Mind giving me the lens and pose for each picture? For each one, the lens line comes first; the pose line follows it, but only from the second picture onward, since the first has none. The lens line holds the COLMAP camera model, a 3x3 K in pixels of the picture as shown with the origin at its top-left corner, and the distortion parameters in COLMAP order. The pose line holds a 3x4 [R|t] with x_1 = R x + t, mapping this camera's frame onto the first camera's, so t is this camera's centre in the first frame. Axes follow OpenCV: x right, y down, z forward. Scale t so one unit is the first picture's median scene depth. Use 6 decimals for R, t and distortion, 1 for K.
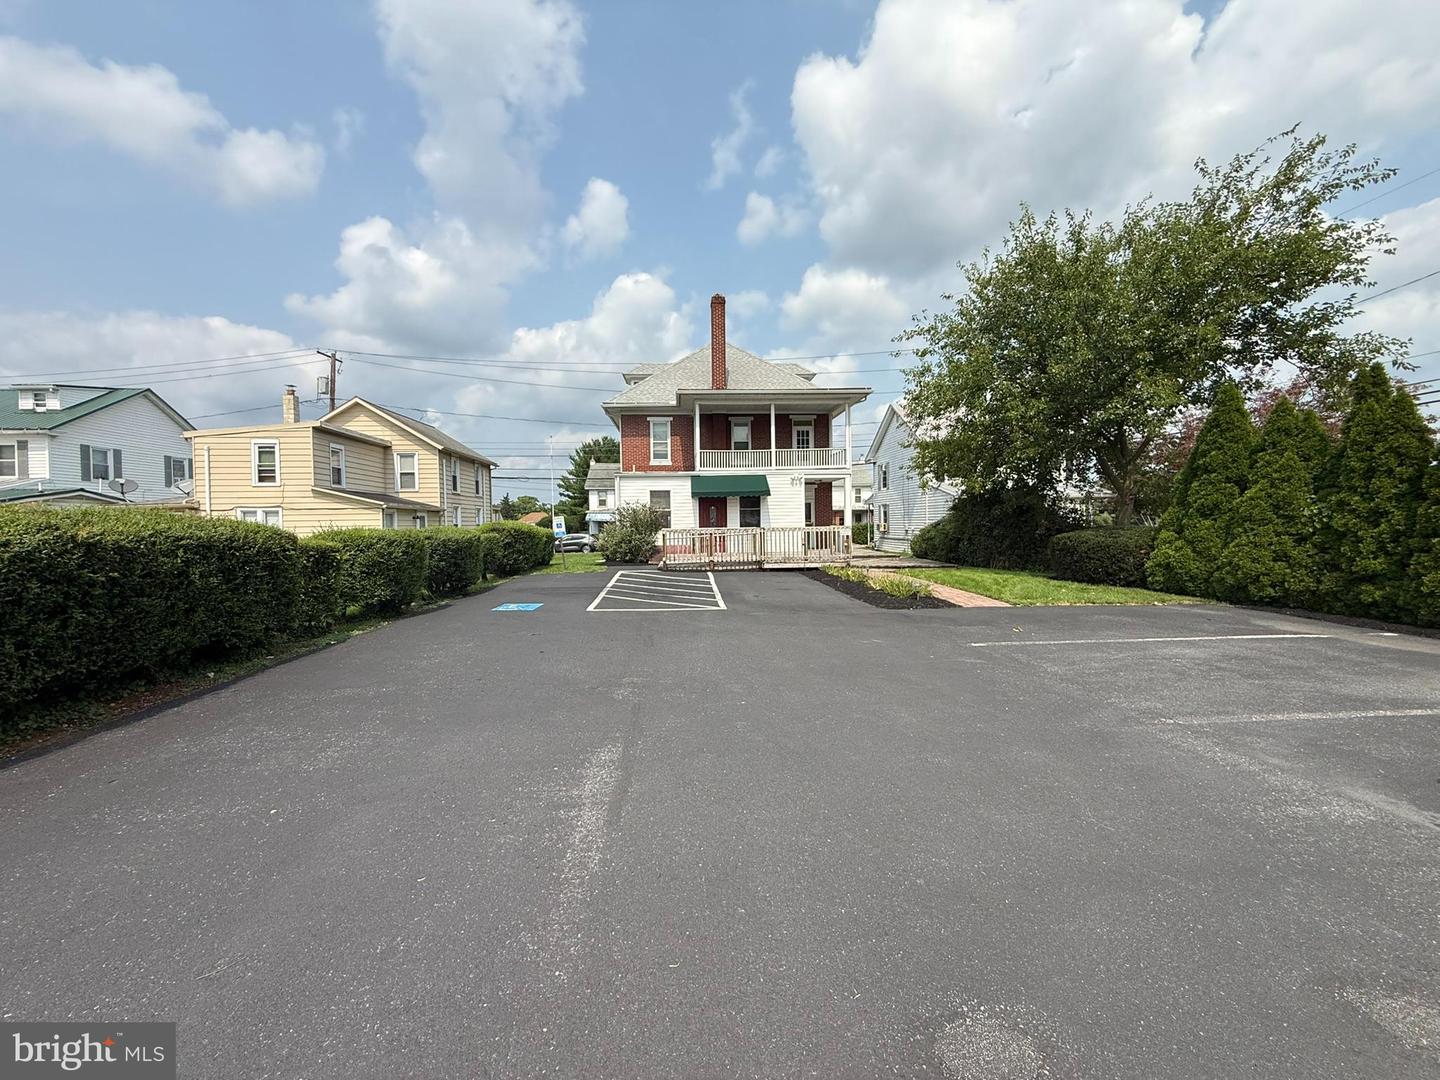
lens RADIAL K [[576.0, 0, 717.9], [0, 576.0, 537.4], [0, 0, 1]] dist [0.000626, 0.000380]
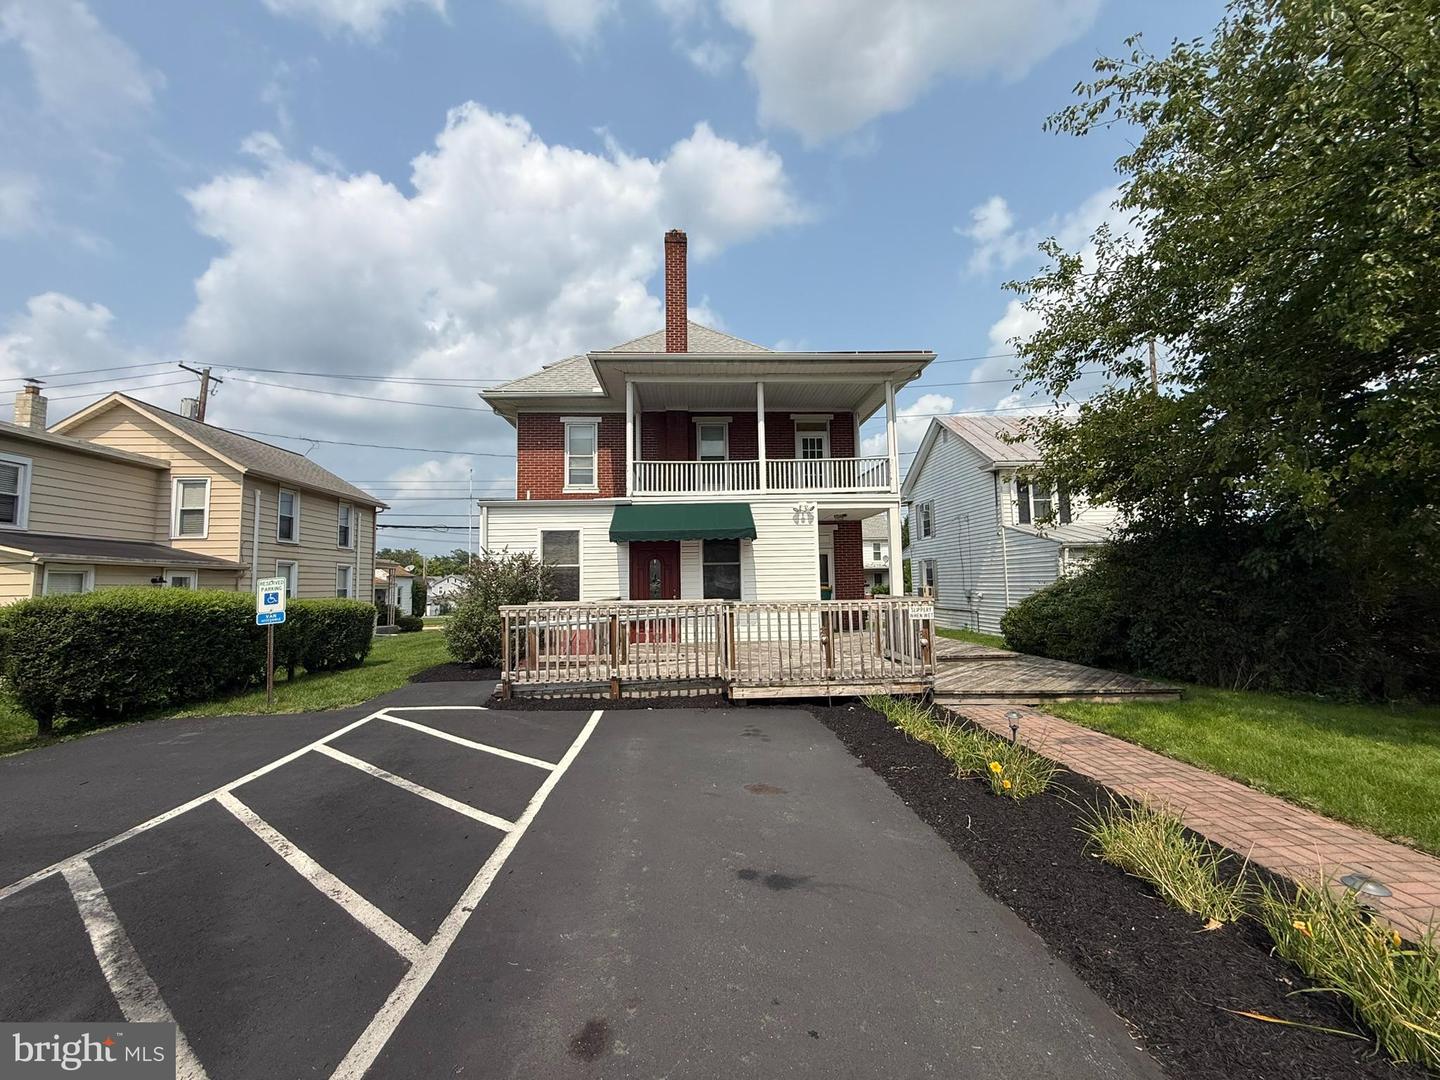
lens RADIAL K [[576.0, 0, 717.9], [0, 576.0, 537.4], [0, 0, 1]] dist [0.000626, 0.000380]
pose [[0.999956, -0.003039, -0.008884, 0.053971], [0.002086, 0.994425, -0.105423, -0.014959], [0.009155, 0.105399, 0.994388, 0.414899]]
